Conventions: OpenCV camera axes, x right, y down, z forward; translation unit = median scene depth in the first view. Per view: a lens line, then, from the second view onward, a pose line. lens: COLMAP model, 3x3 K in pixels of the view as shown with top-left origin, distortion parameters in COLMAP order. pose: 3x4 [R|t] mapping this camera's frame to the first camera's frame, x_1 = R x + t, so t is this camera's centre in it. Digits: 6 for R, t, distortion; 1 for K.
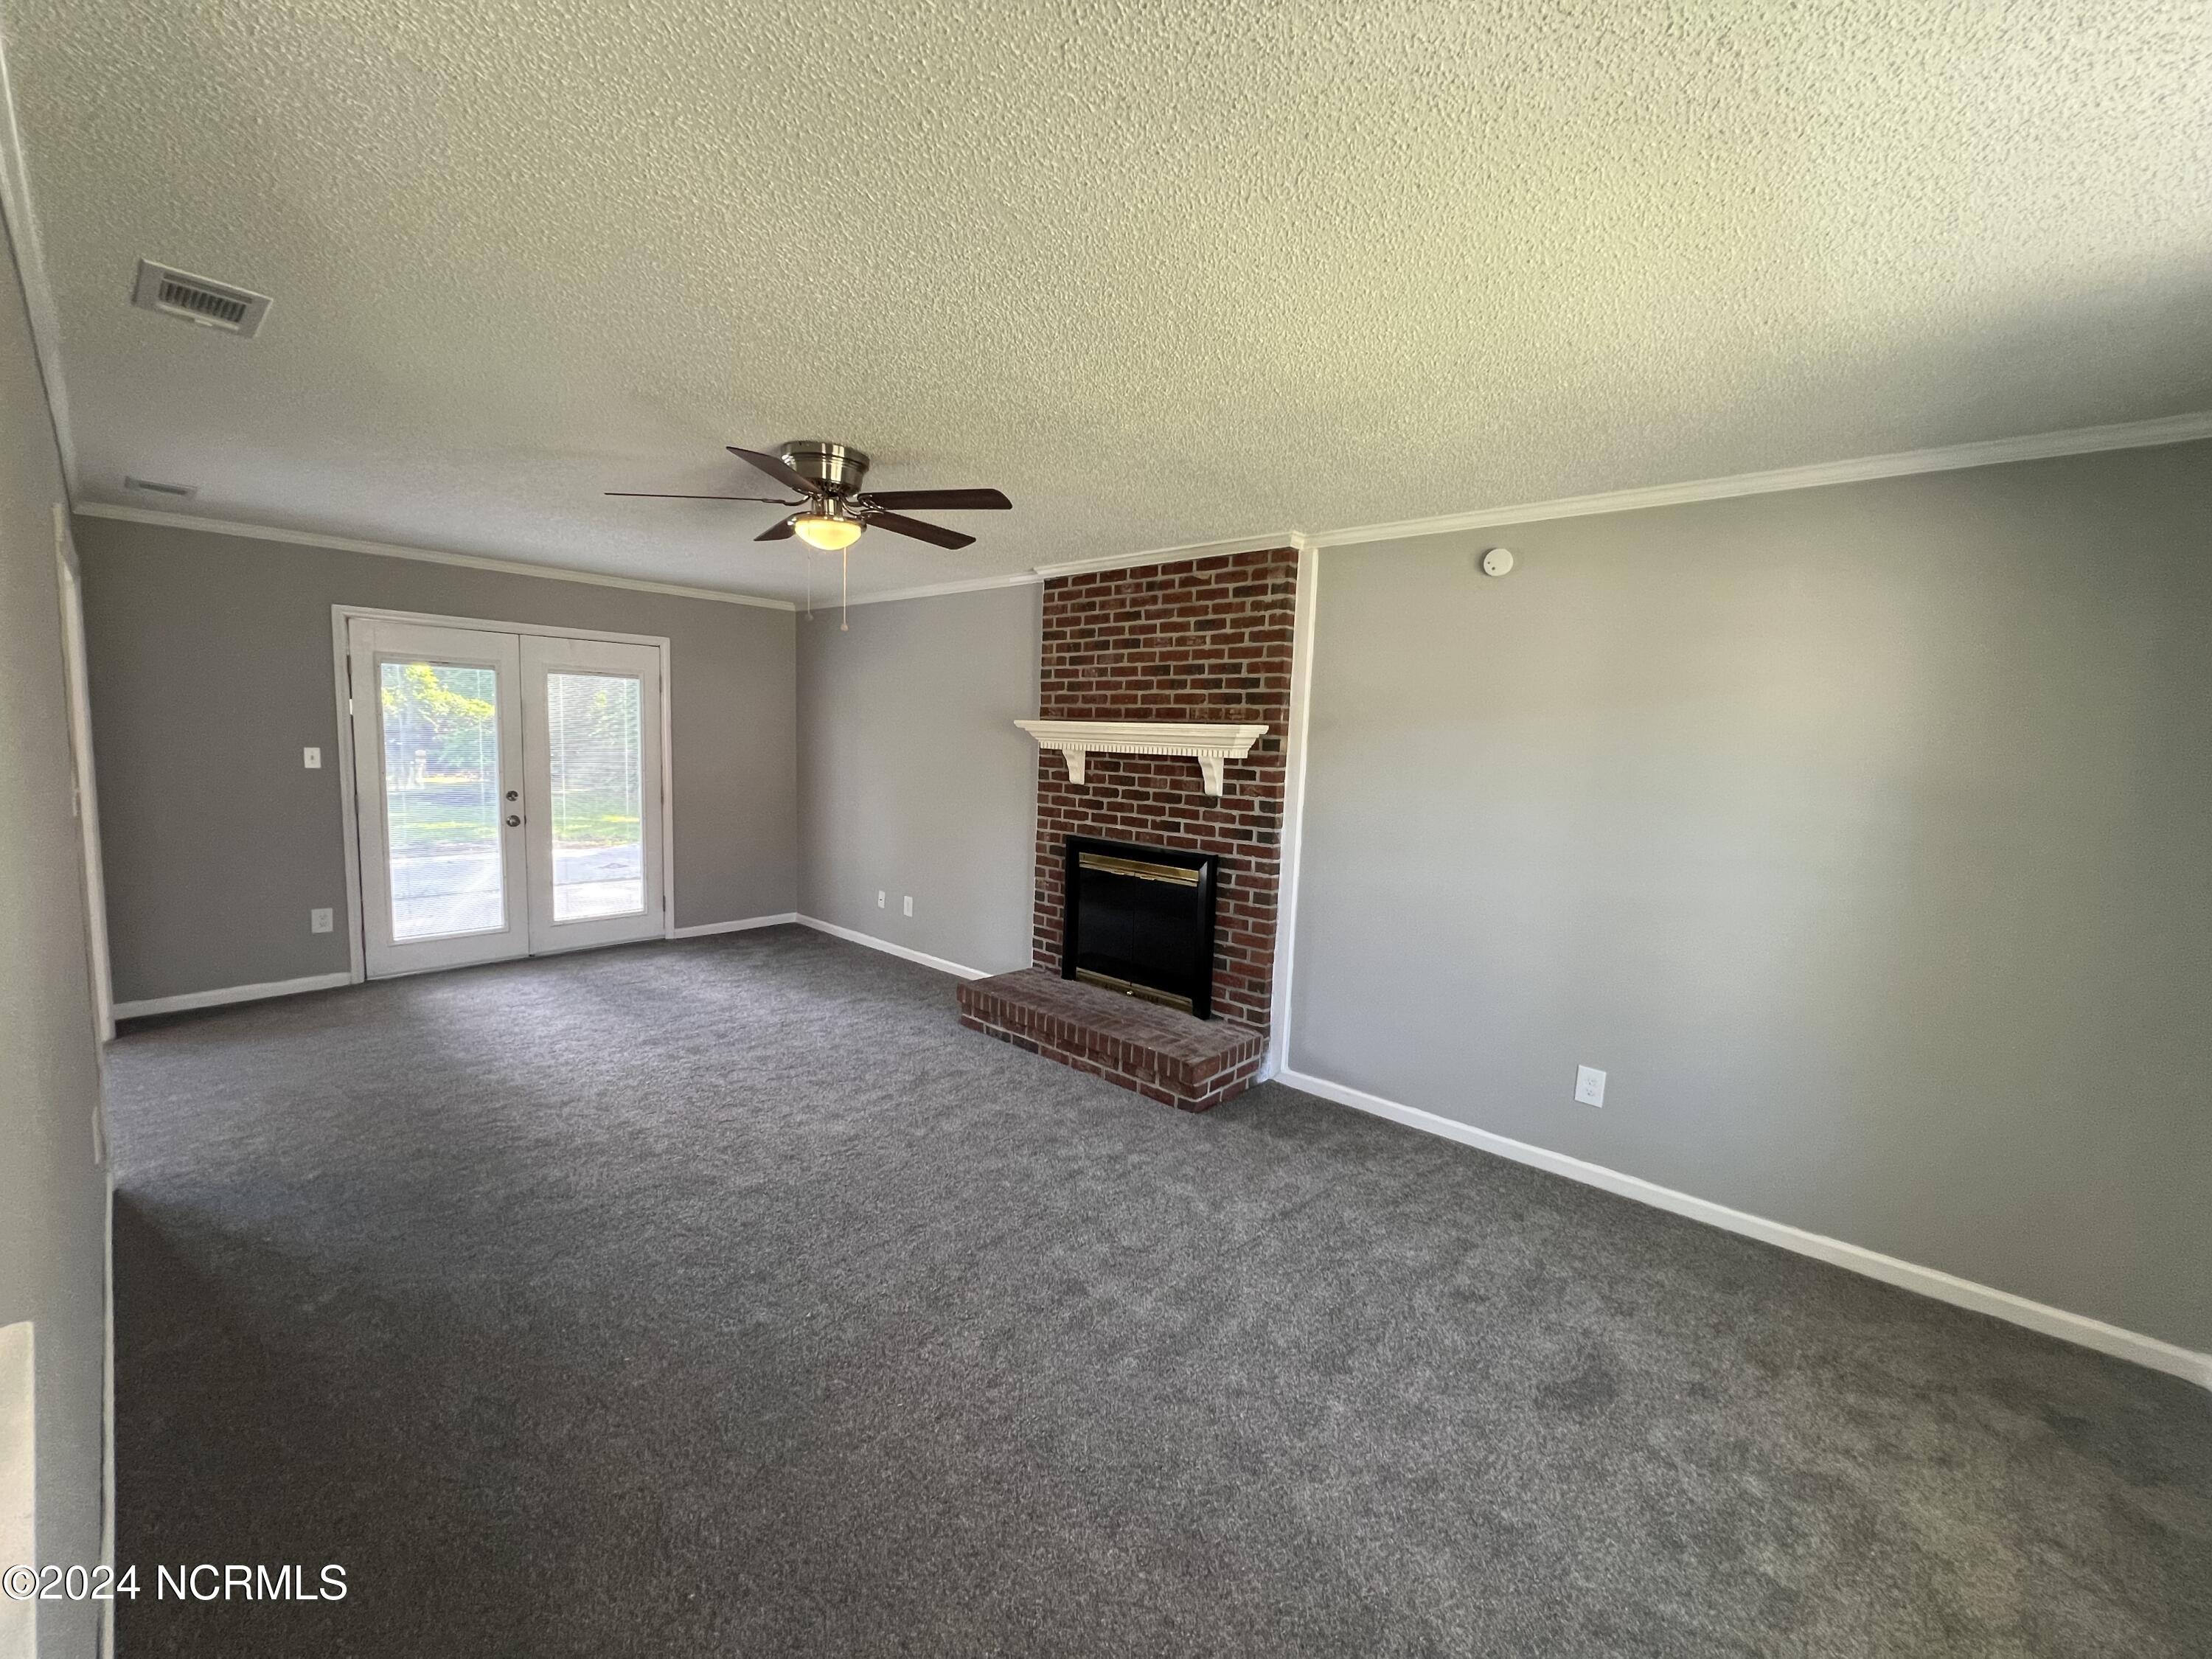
lens RADIAL K [[884.3, 0, 1098.7], [0, 884.3, 822.4], [0, 0, 1]] dist [-0.007526, -0.000125]
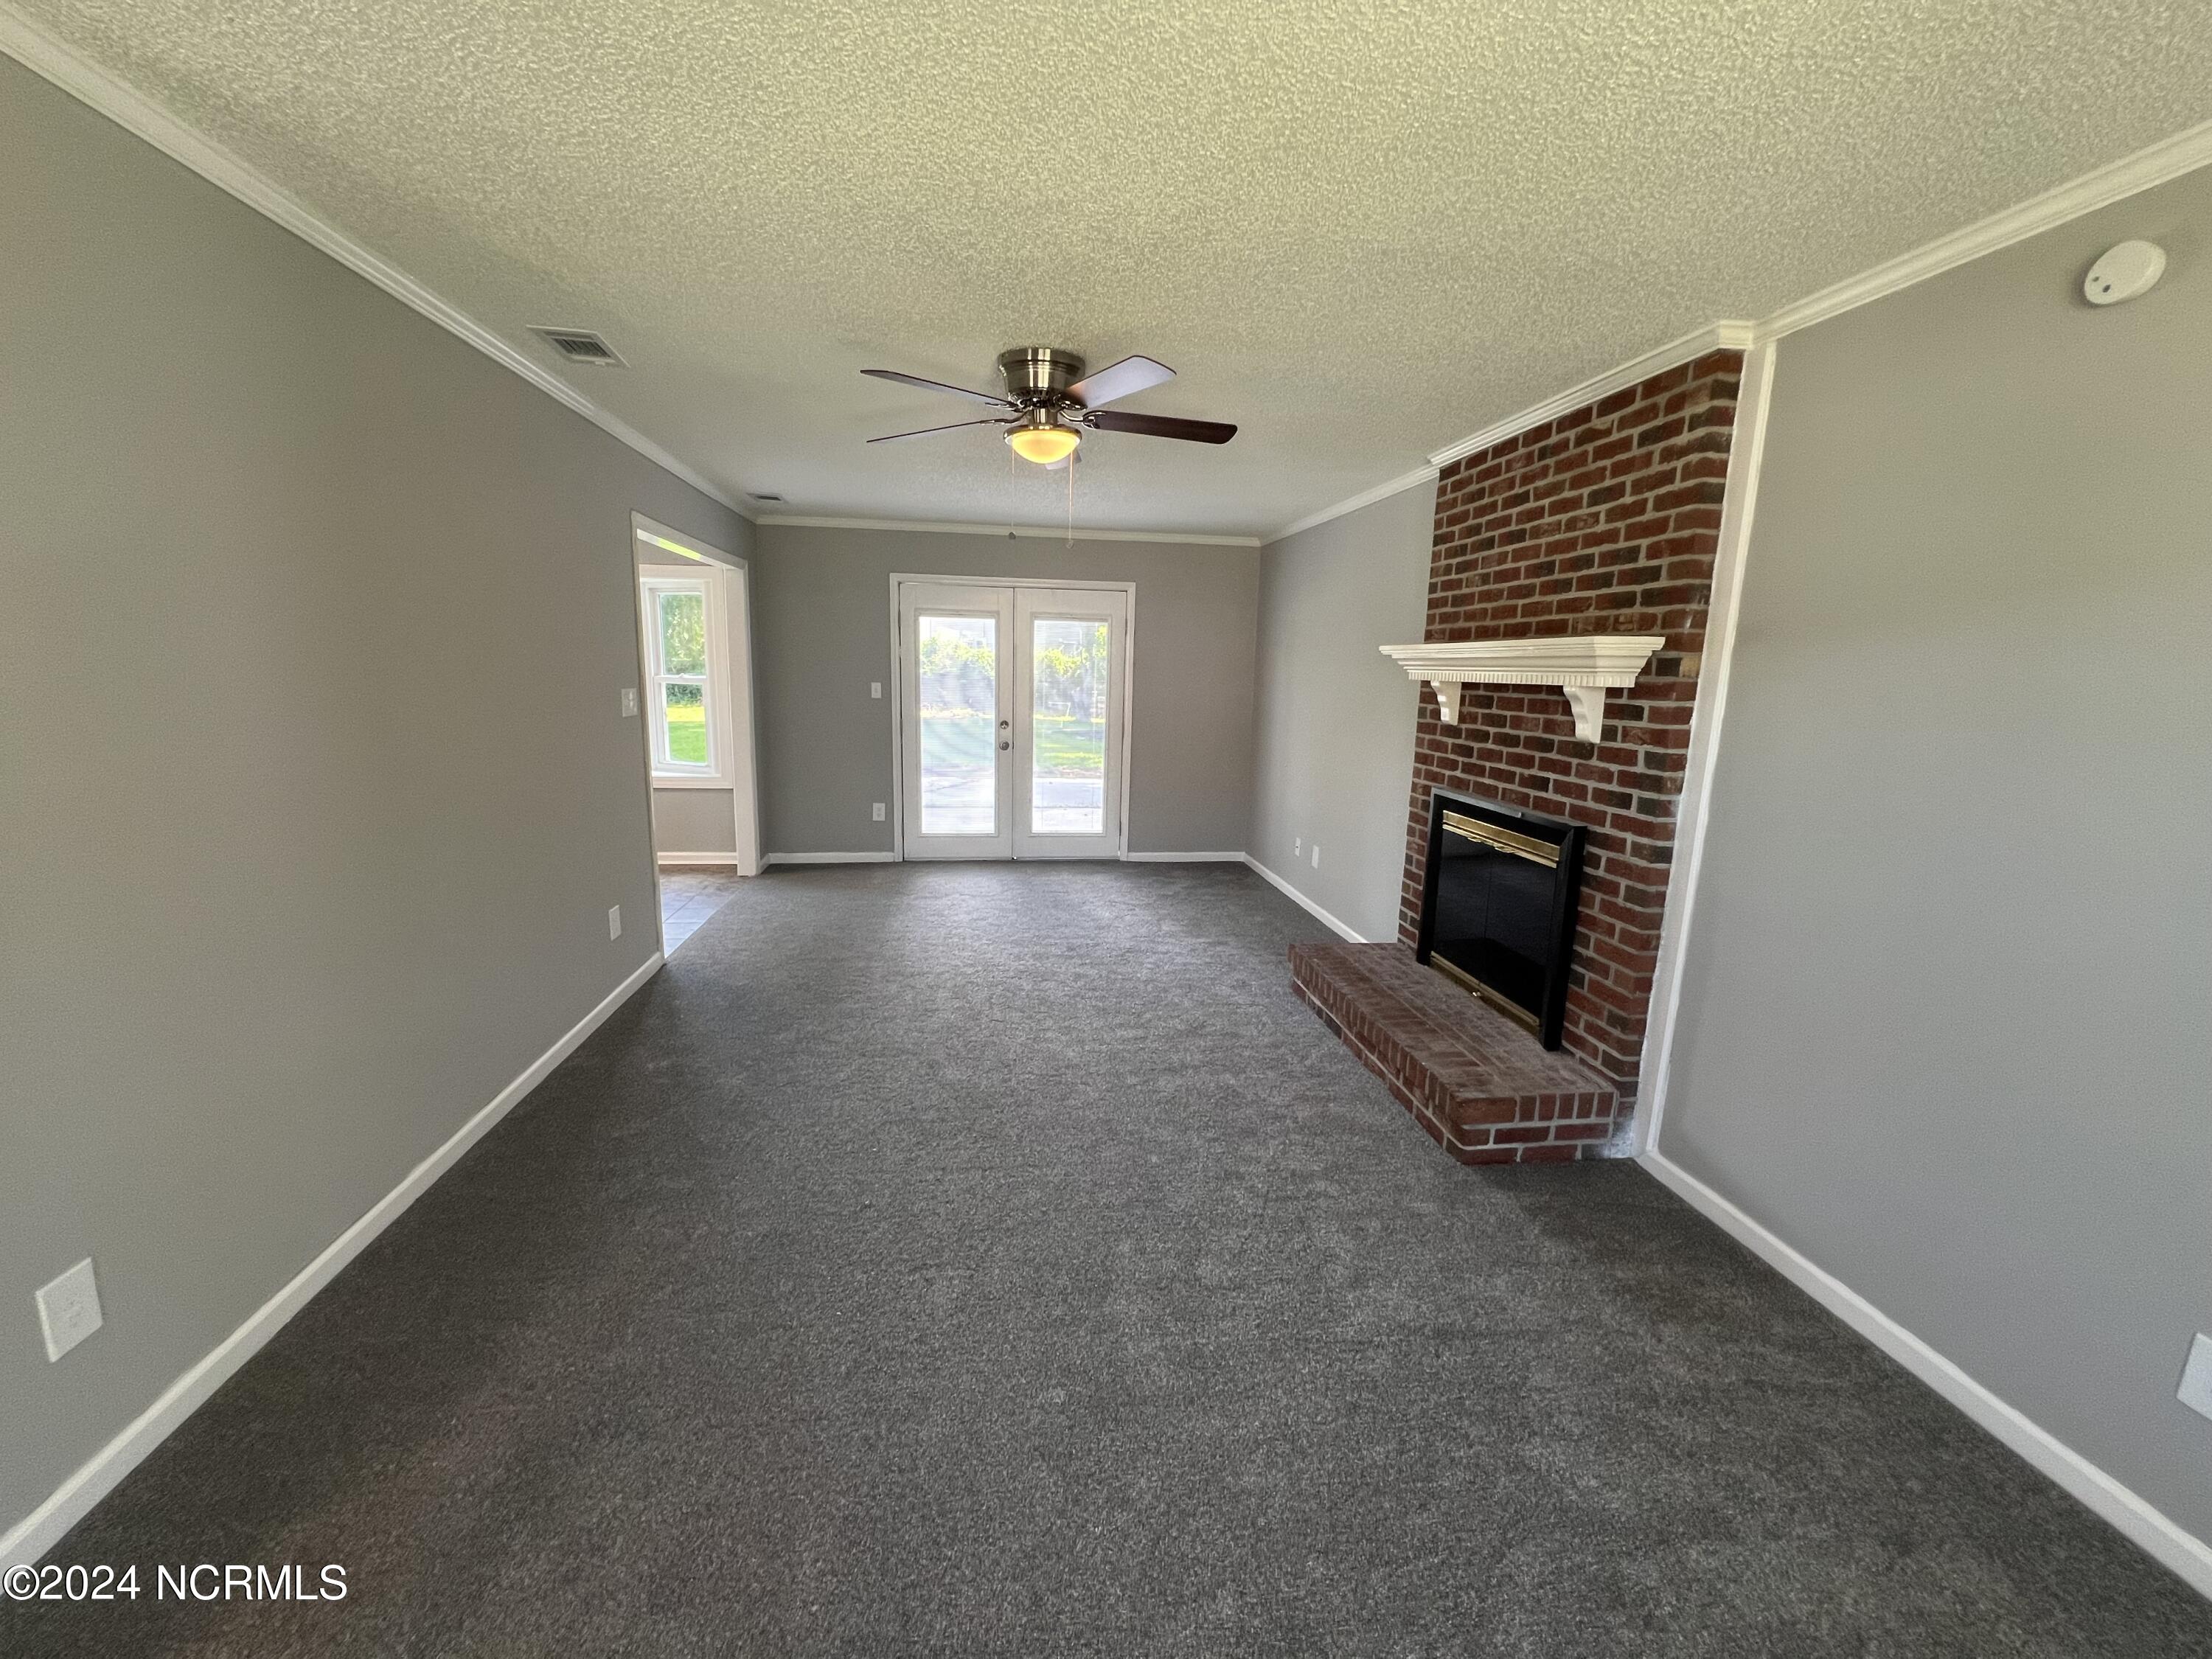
lens RADIAL K [[884.3, 0, 1098.7], [0, 884.3, 822.4], [0, 0, 1]] dist [-0.007526, -0.000125]
pose [[0.762803, 0.096959, -0.639321, 0.277228], [-0.063100, 0.995137, 0.075634, 0.004596], [0.643545, -0.017352, 0.765211, 0.202841]]
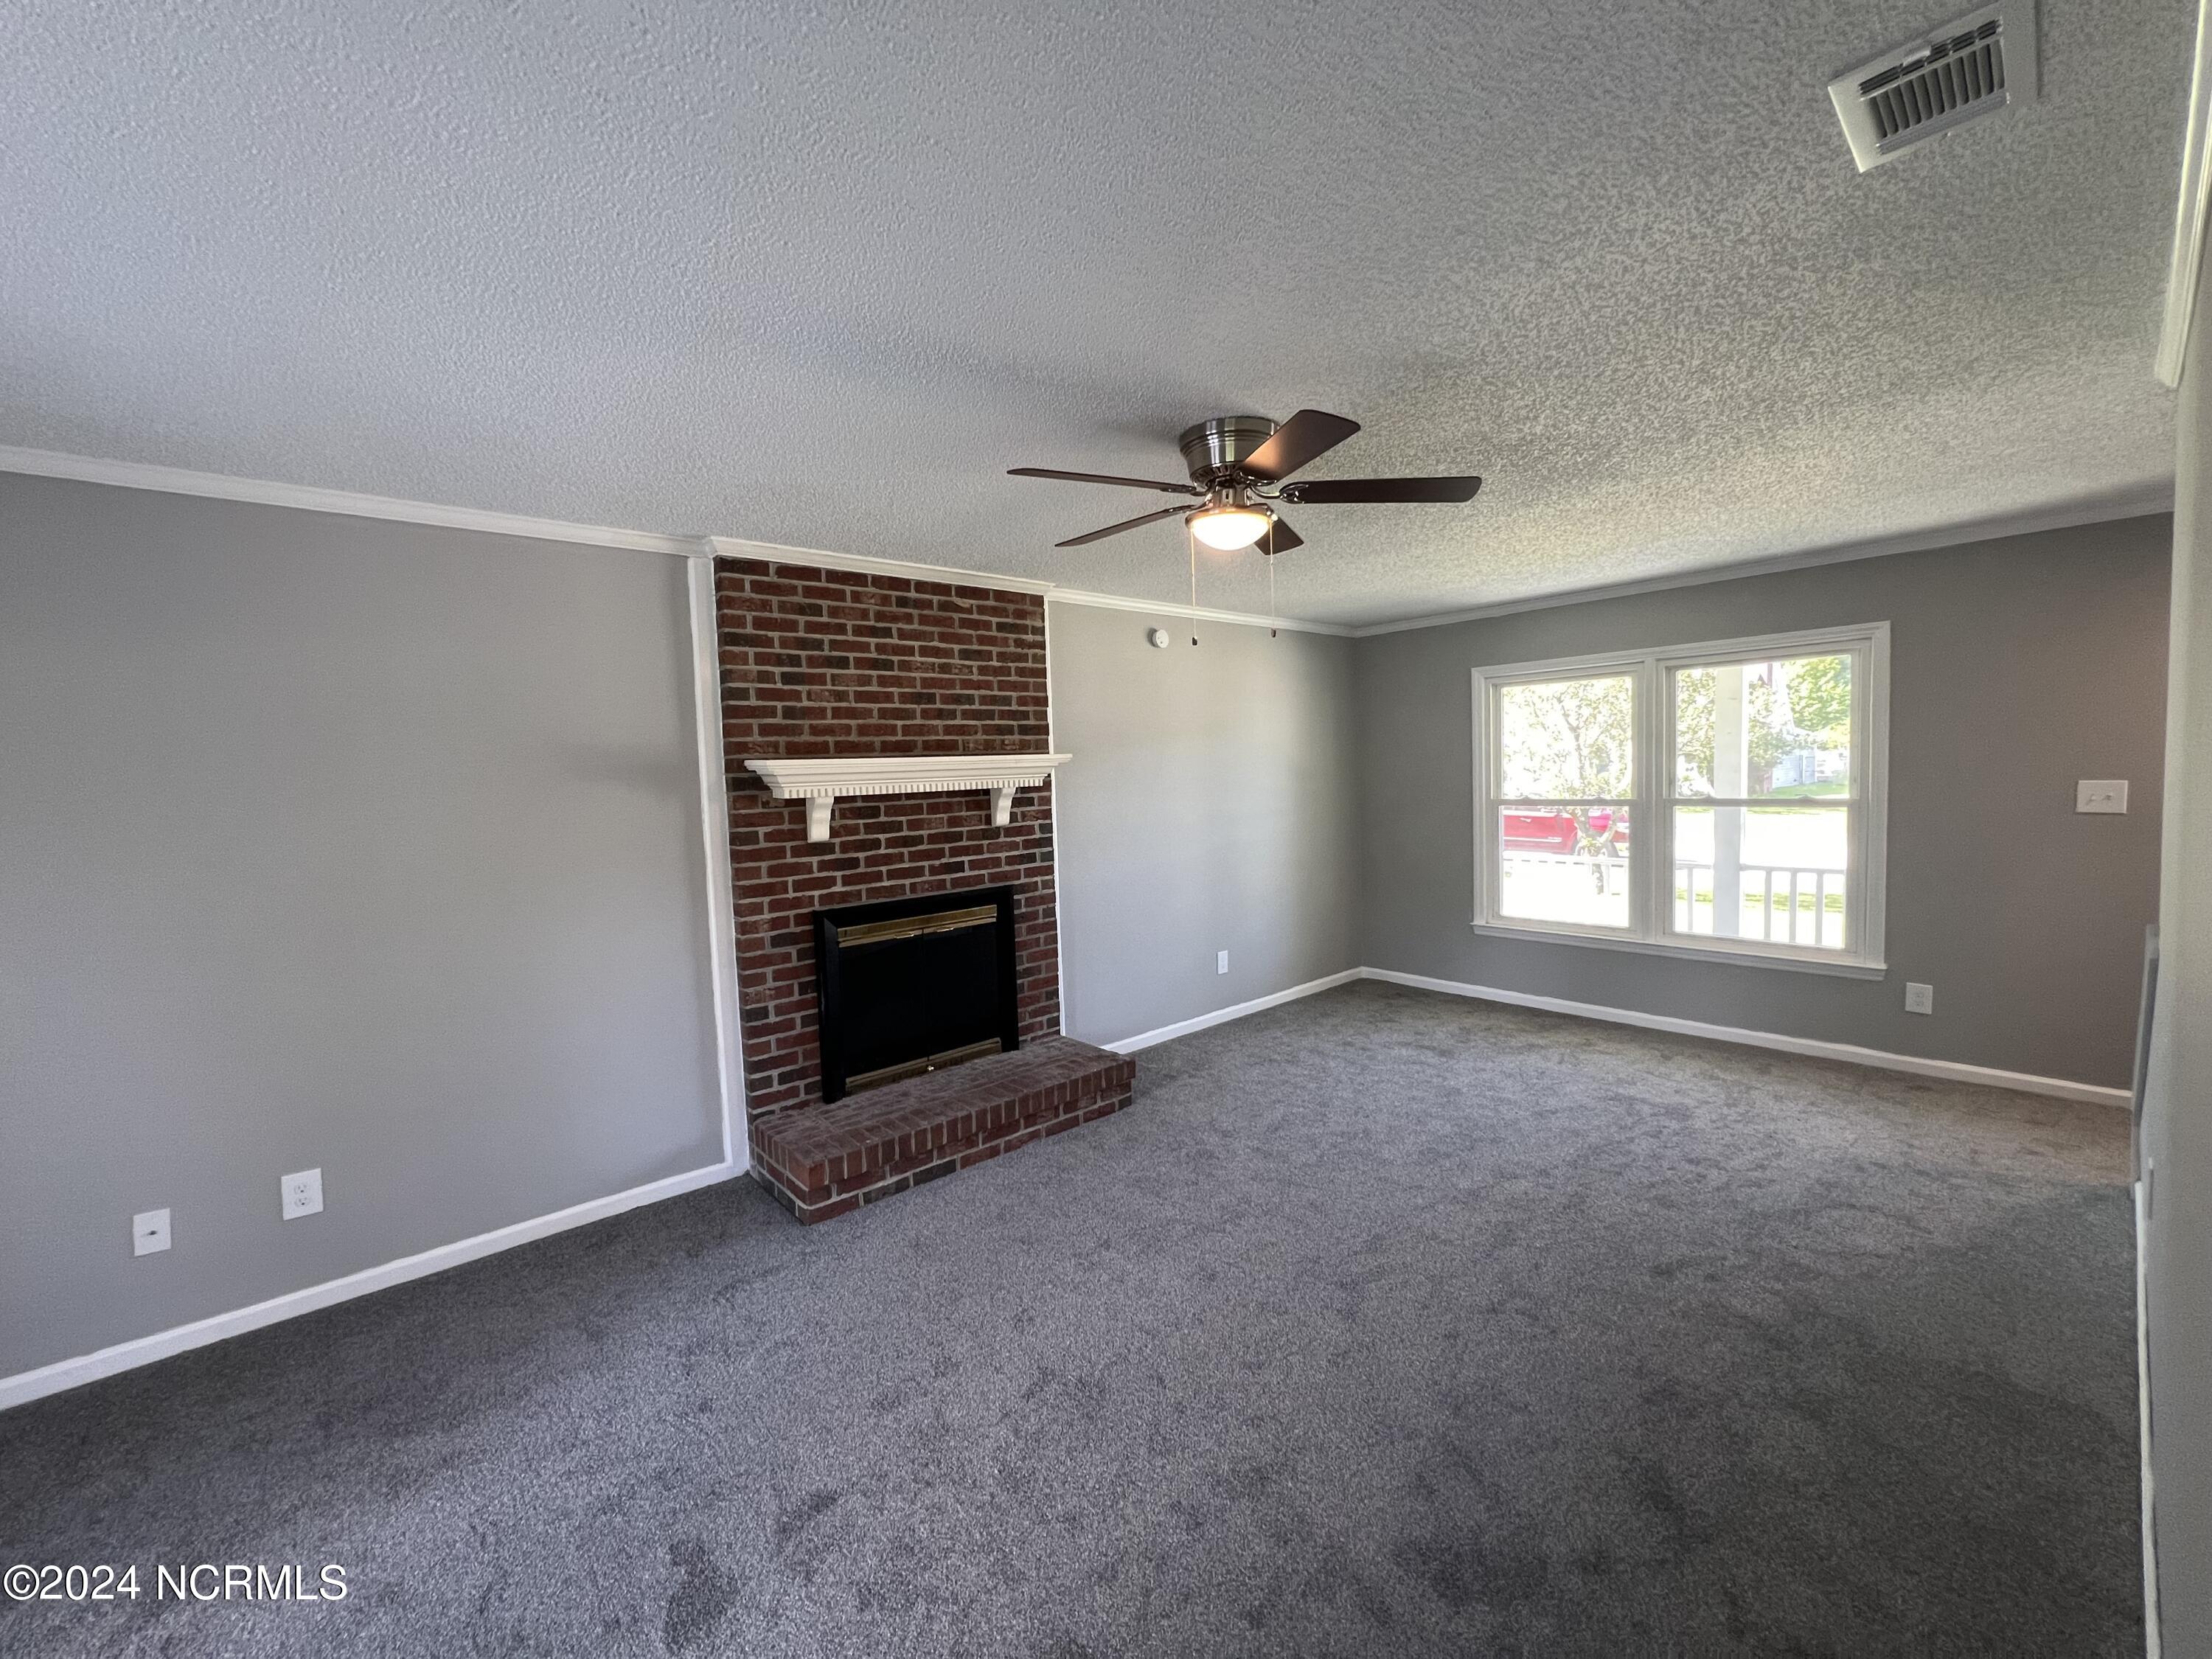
lens RADIAL K [[884.3, 0, 1098.7], [0, 884.3, 822.4], [0, 0, 1]] dist [-0.007526, -0.000125]
pose [[0.119804, -0.099699, 0.987779, -0.813680], [0.138380, 0.986910, 0.082828, -0.098176], [-0.983106, 0.126765, 0.132032, 0.728596]]
